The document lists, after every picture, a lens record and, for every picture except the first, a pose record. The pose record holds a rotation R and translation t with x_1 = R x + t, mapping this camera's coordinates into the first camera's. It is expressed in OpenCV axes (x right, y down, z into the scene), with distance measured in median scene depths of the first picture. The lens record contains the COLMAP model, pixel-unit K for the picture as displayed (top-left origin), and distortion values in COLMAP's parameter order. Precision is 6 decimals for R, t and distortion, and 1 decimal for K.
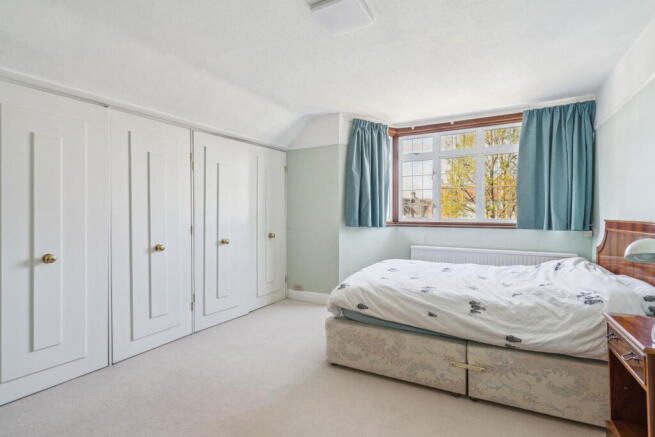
lens RADIAL K [[309.9, 0, 319.3], [0, 309.9, 213.0], [0, 0, 1]] dist [0.001209, 0.000595]
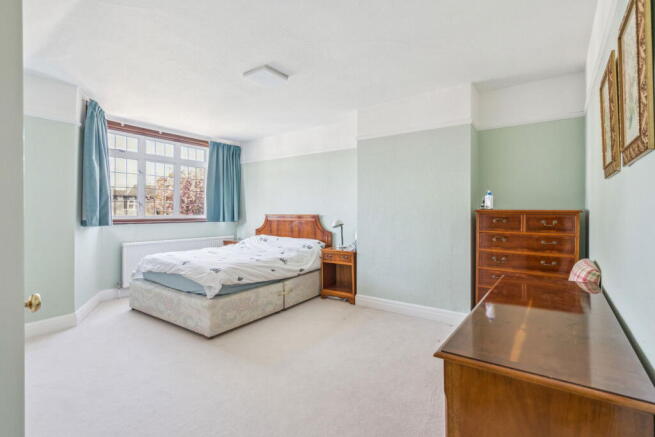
lens RADIAL K [[309.9, 0, 319.3], [0, 309.9, 213.0], [0, 0, 1]] dist [0.001209, 0.000595]
pose [[0.136161, 0.000441, 0.990687, -0.765948], [-0.000903, 1.000000, -0.000321, 0.010282], [-0.990686, -0.000851, 0.136161, 0.313605]]
